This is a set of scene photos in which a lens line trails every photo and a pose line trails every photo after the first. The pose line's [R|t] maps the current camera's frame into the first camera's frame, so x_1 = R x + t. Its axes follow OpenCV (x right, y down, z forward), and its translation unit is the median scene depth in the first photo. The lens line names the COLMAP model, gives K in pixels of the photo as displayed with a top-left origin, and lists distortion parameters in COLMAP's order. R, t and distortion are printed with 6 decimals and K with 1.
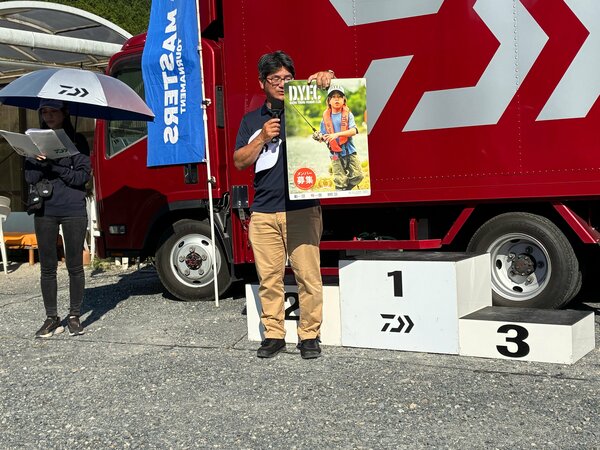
lens RADIAL K [[908.0, 0, 300.6], [0, 908.0, 240.2], [0, 0, 1]] dist [0.064392, 0.000000]
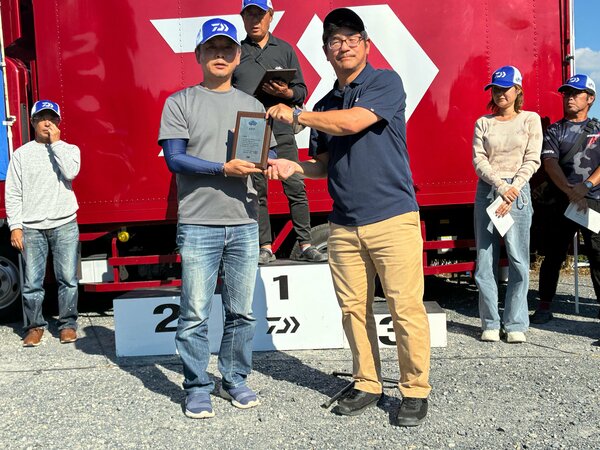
lens RADIAL K [[718.4, 0, 295.4], [0, 718.4, 226.1], [0, 0, 1]] dist [0.027350, 0.000000]
pose [[0.884910, -0.015817, 0.465494, -0.271436], [0.040018, 0.998309, -0.042152, 0.012062], [-0.464040, 0.055928, 0.884047, 0.241892]]
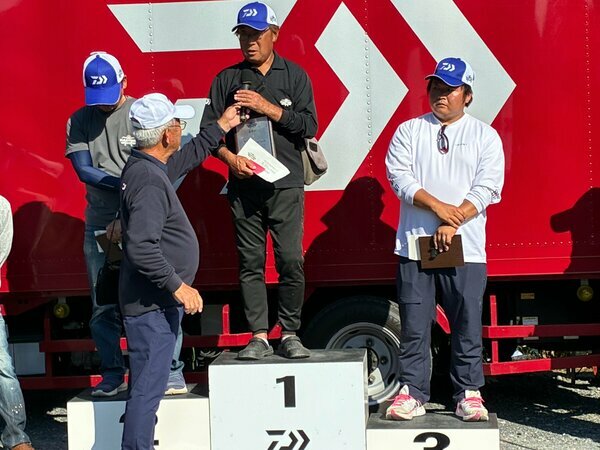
lens RADIAL K [[1674.6, 0, 300.1], [0, 1674.6, 224.7], [0, 0, 1]] dist [-0.048243, 0.000000]
pose [[0.893538, -0.000920, 0.448987, -0.558406], [0.022479, 0.998835, -0.042689, -0.037423], [-0.448425, 0.048237, 0.892518, -0.355352]]
